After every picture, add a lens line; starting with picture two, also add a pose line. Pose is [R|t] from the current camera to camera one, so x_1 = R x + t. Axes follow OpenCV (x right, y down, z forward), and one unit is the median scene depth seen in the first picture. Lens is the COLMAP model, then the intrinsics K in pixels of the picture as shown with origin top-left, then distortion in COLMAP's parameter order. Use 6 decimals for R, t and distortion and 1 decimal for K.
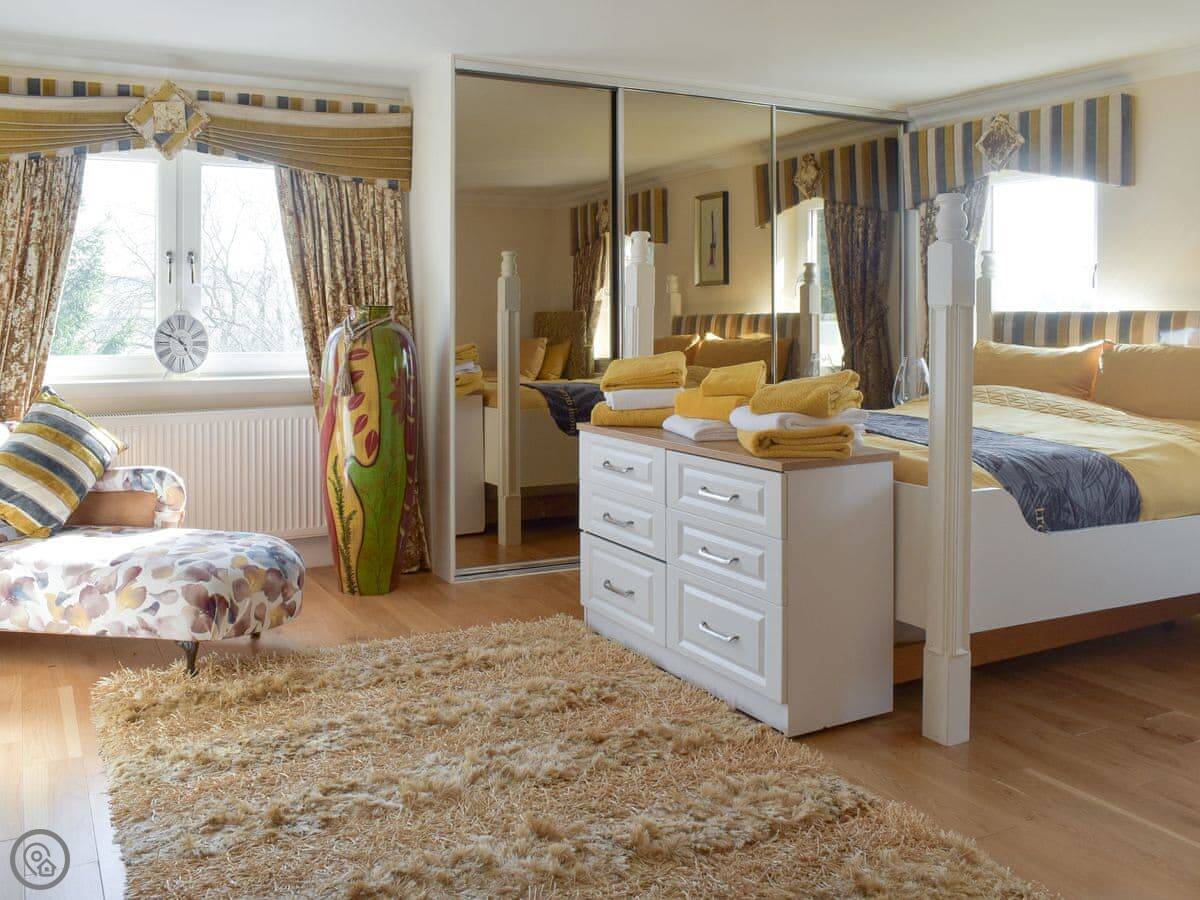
lens RADIAL K [[1084.7, 0, 599.6], [0, 1084.7, 267.9], [0, 0, 1]] dist [-0.026150, -0.010773]
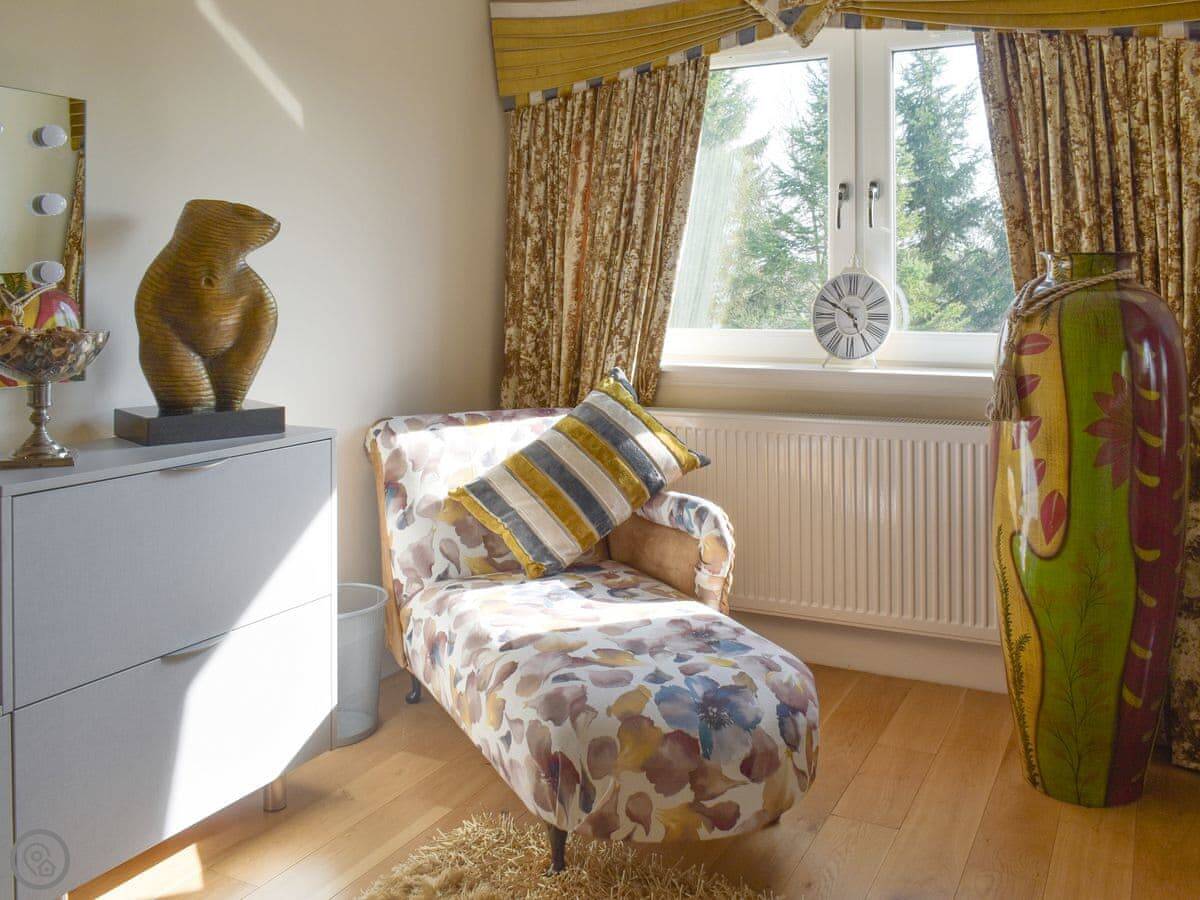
lens RADIAL K [[1084.7, 0, 599.6], [0, 1084.7, 267.9], [0, 0, 1]] dist [-0.026150, -0.010773]
pose [[0.550912, -0.012730, -0.834466, 0.102350], [0.035731, 0.999327, 0.008344, 0.030210], [0.833798, -0.034414, 0.550996, 0.527646]]
